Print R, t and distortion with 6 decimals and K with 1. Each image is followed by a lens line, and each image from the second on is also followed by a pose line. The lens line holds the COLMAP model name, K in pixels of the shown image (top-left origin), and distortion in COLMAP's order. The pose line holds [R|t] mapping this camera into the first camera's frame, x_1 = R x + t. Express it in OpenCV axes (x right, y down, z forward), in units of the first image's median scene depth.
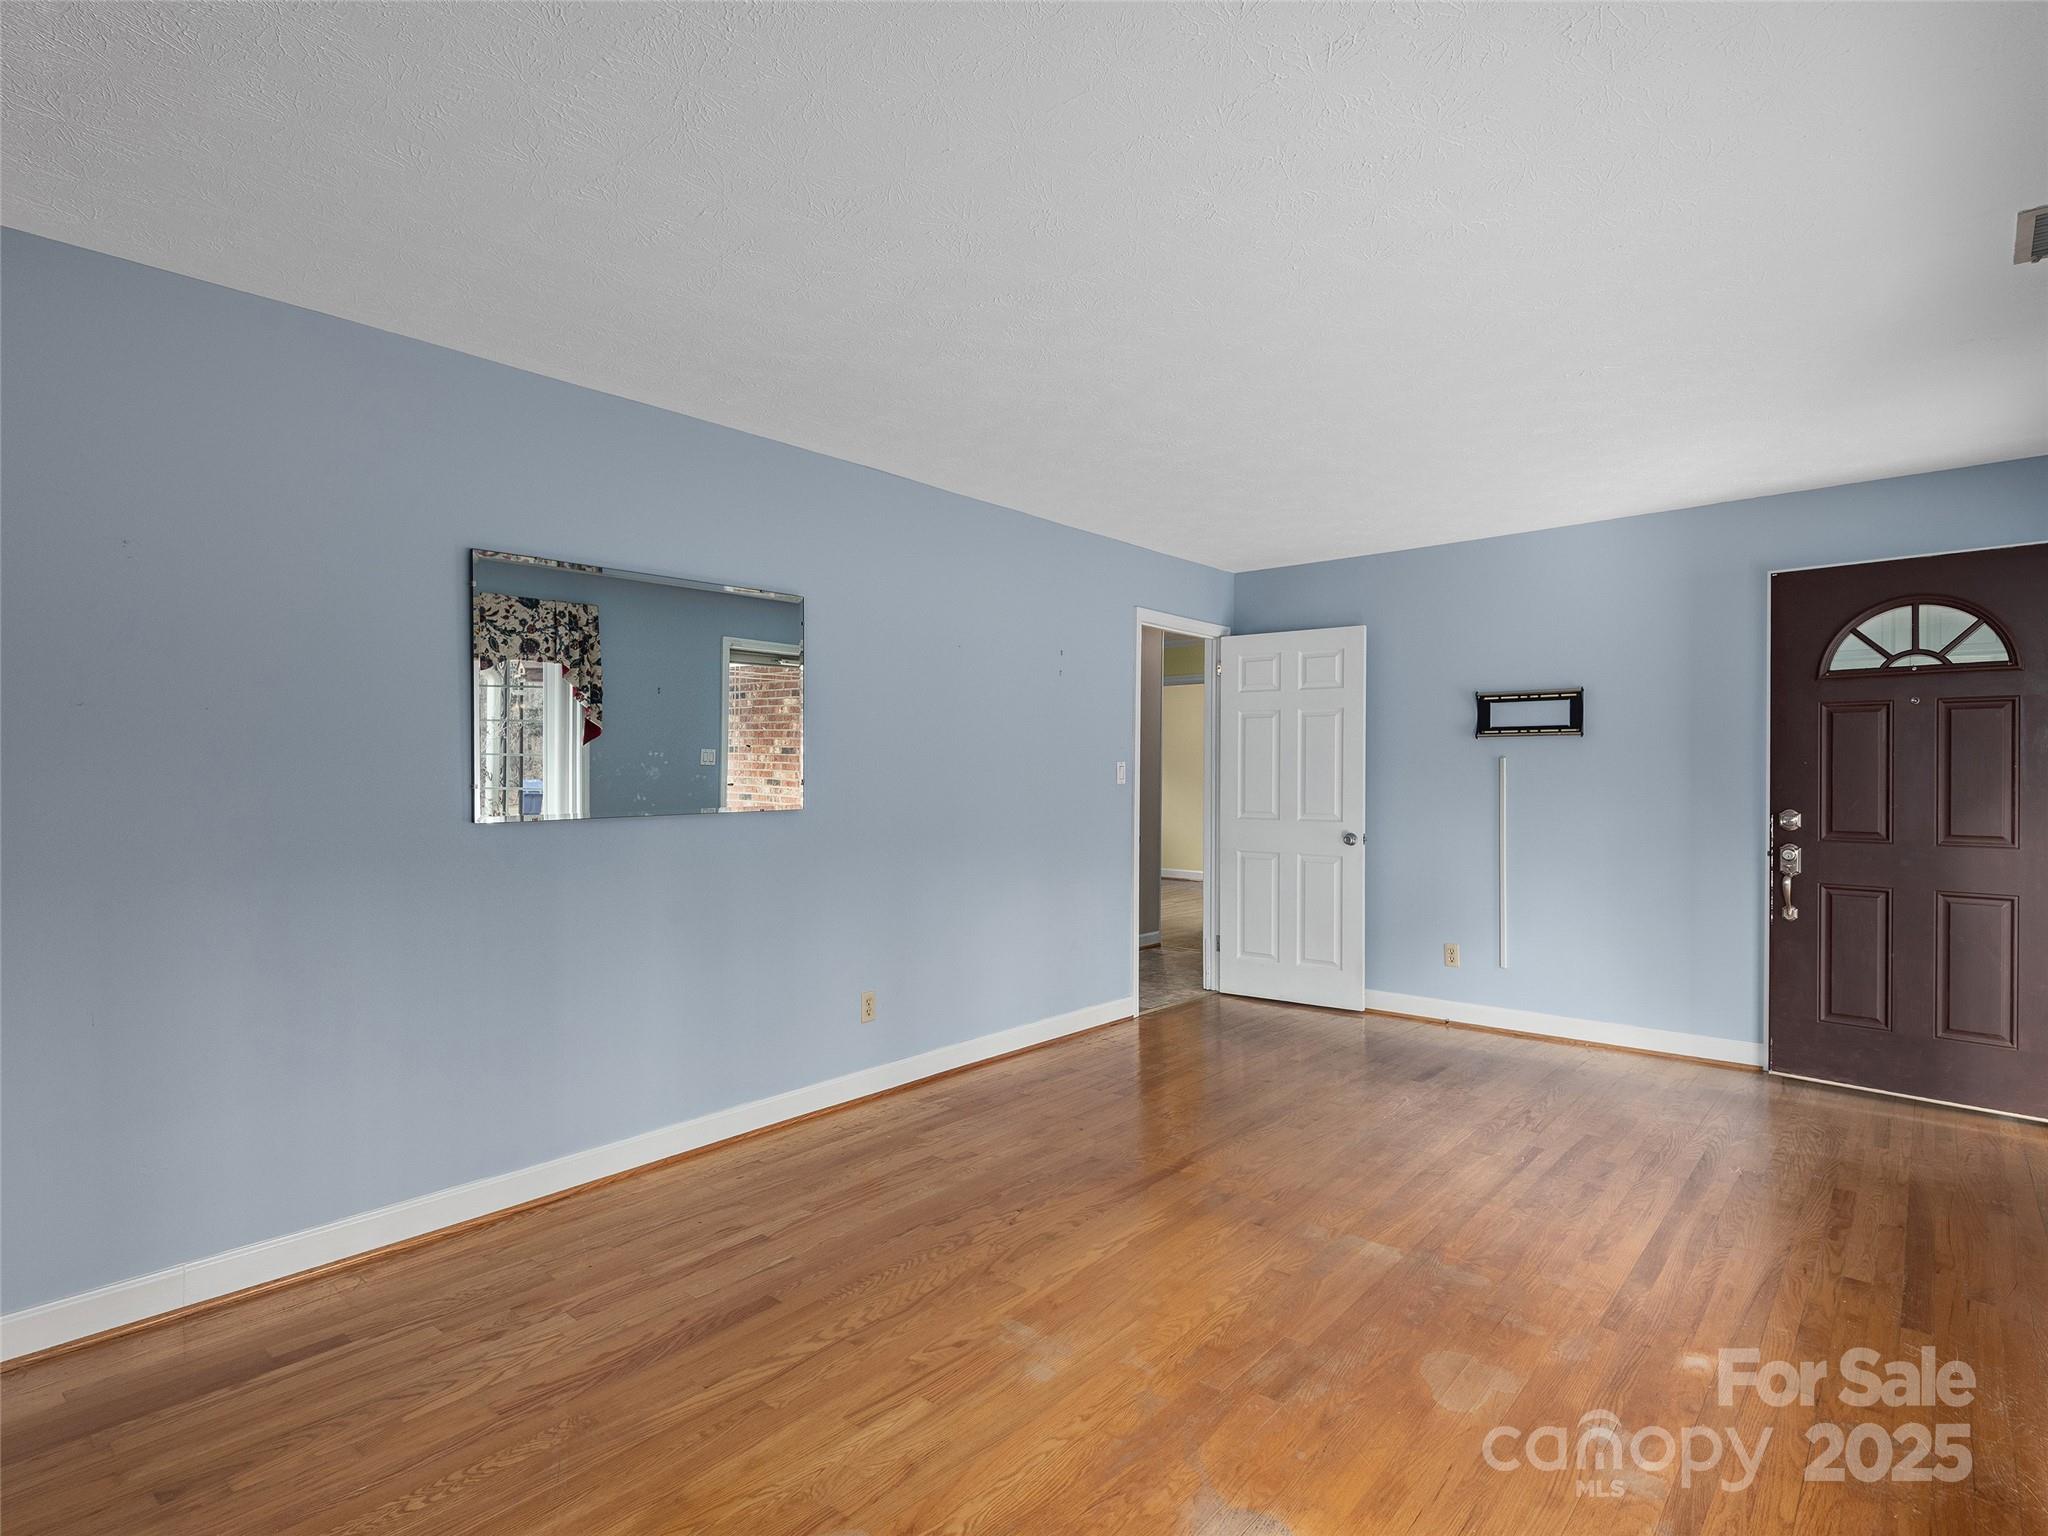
lens RADIAL K [[1048.6, 0, 1029.1], [0, 1048.6, 770.3], [0, 0, 1]] dist [0.024578, -0.001394]
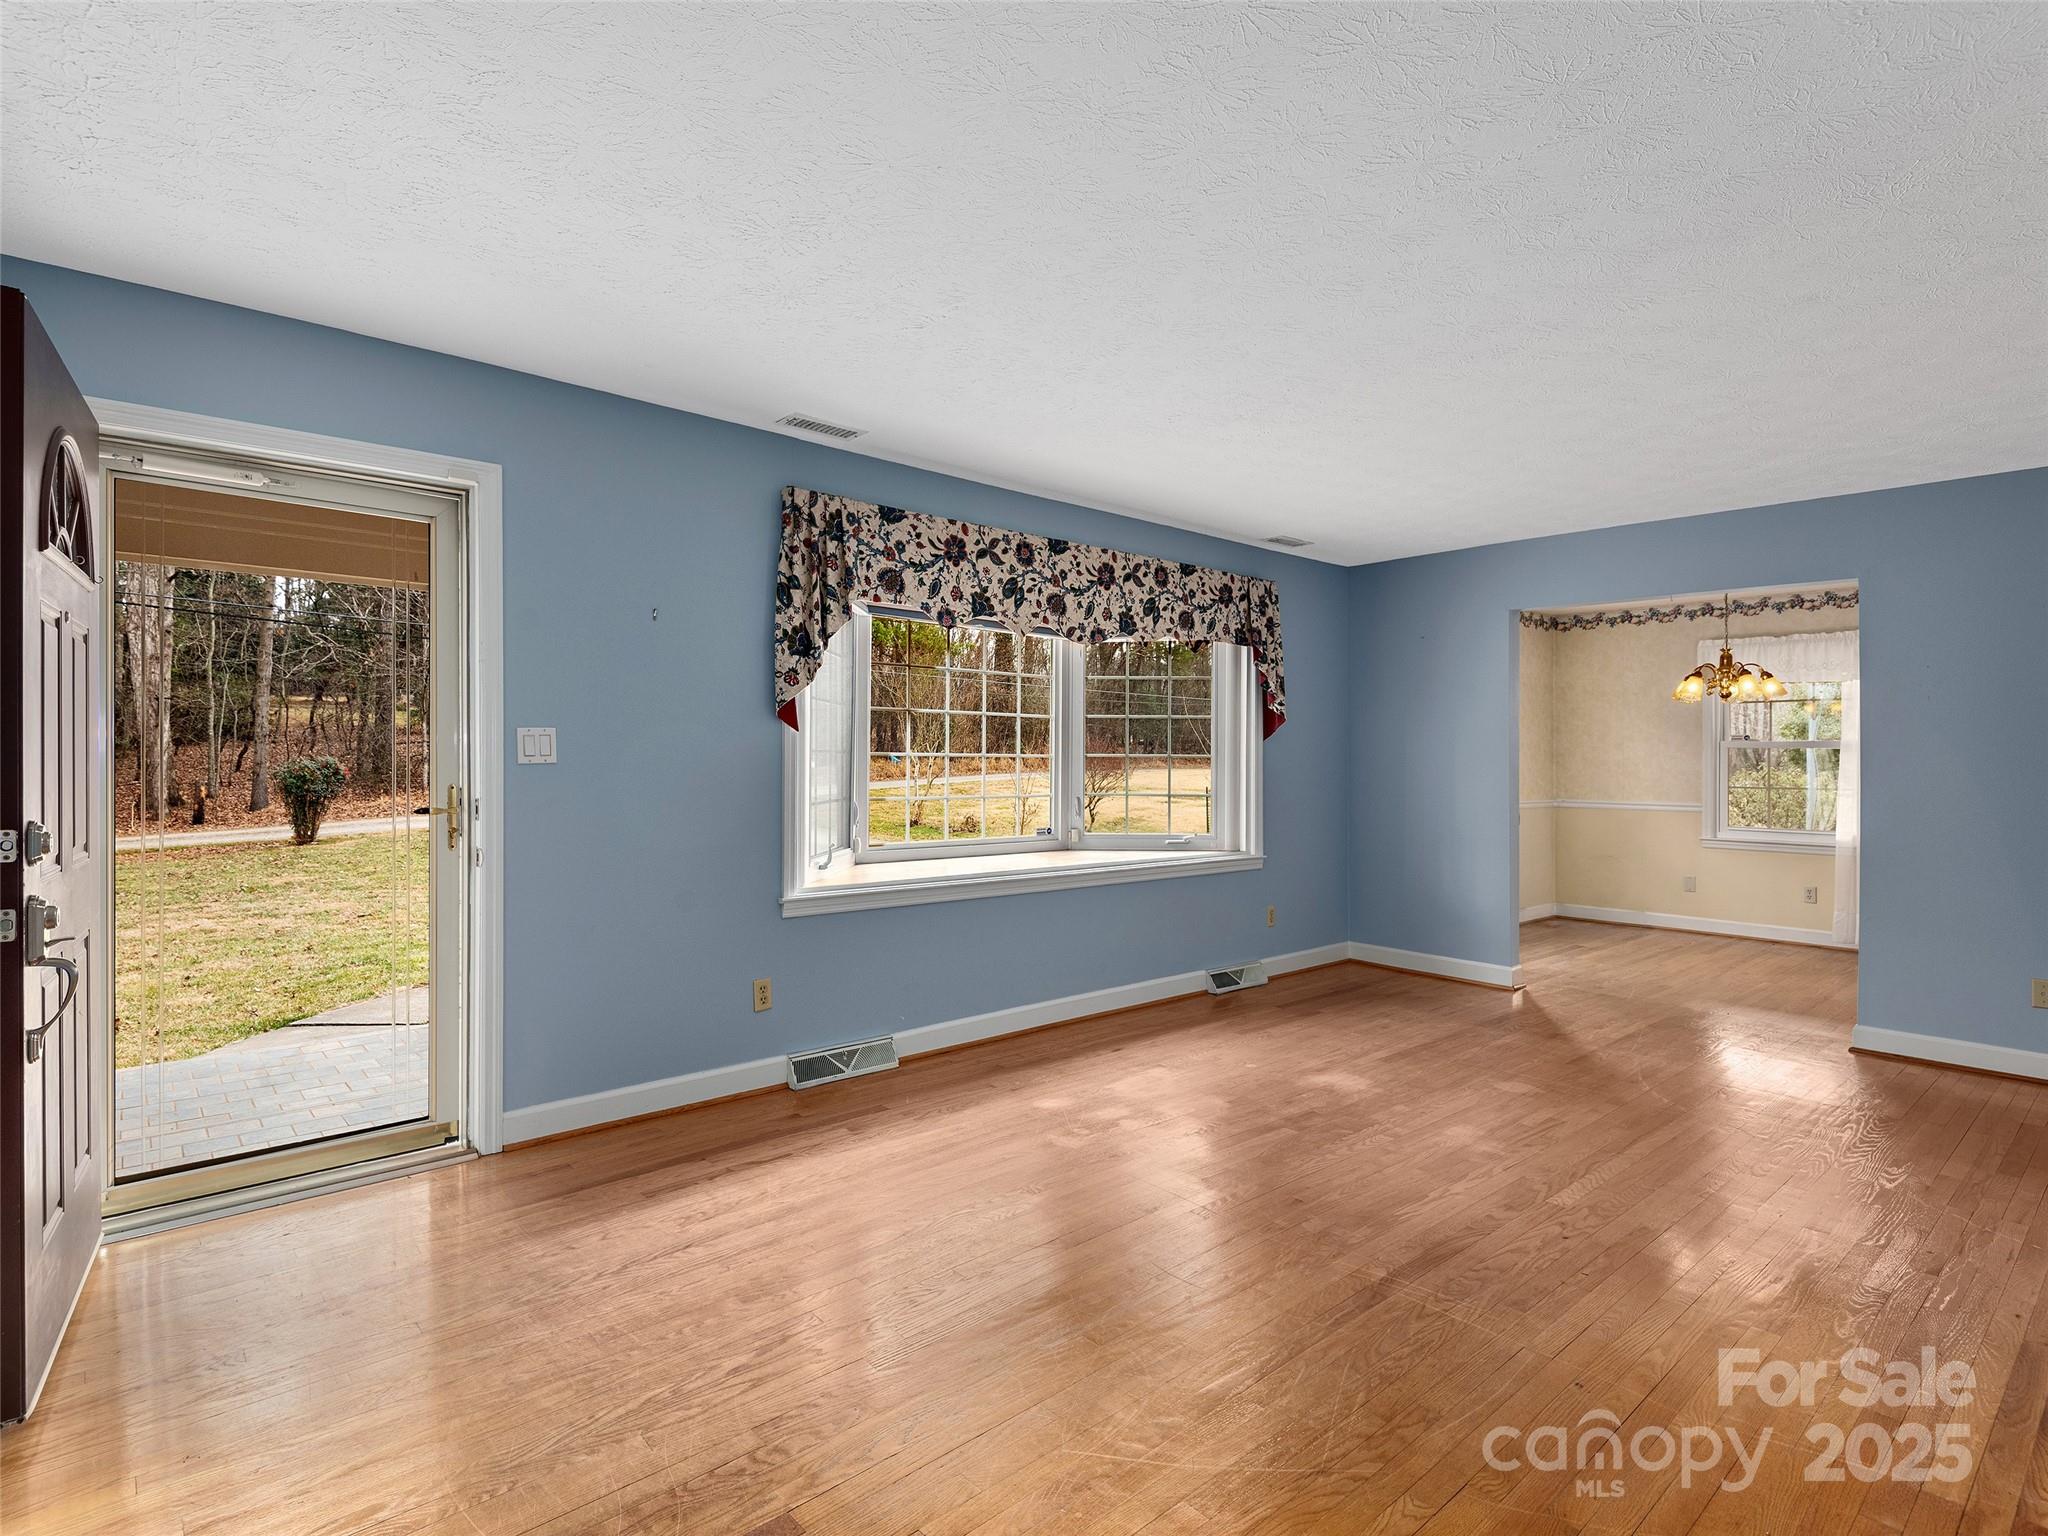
lens RADIAL K [[1048.6, 0, 1029.1], [0, 1048.6, 770.3], [0, 0, 1]] dist [0.024578, -0.001394]
pose [[-0.990169, -0.011856, 0.139372, 0.399171], [-0.010696, 0.999902, 0.009074, 0.015185], [-0.139465, 0.007495, -0.990199, 2.408237]]
